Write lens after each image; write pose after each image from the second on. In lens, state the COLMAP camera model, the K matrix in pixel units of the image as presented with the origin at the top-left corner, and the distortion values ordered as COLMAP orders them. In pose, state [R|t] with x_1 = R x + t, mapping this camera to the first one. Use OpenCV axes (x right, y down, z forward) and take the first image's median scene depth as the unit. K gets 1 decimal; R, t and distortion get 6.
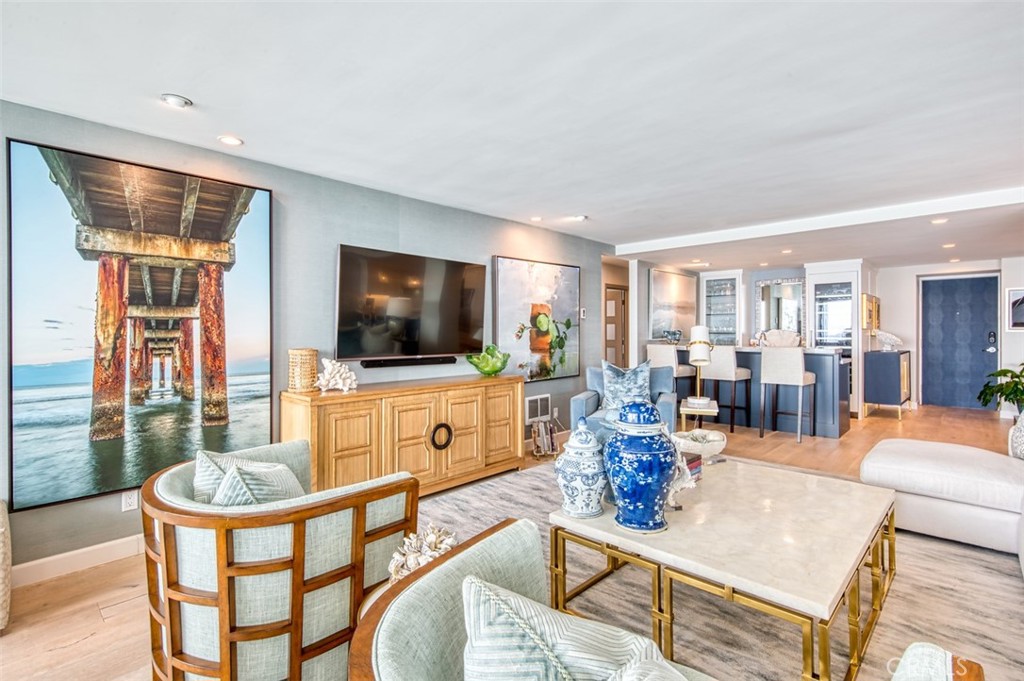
lens RADIAL K [[498.6, 0, 513.1], [0, 498.6, 333.1], [0, 0, 1]] dist [-0.001278, -0.000016]
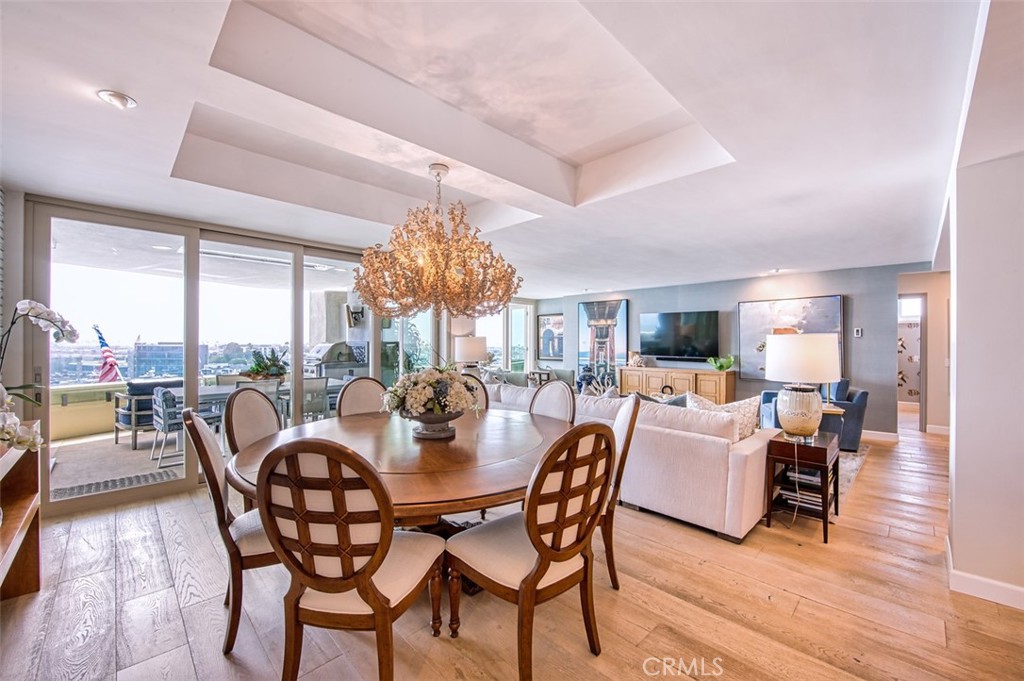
lens RADIAL K [[419.0, 0, 505.4], [0, 419.0, 341.9], [0, 0, 1]] dist [-0.003704, -0.000175]
pose [[-0.061681, 0.003698, -0.998089, 1.579281], [-0.004721, 0.999981, 0.003997, -0.022231], [0.998085, 0.004959, -0.061662, 0.304456]]
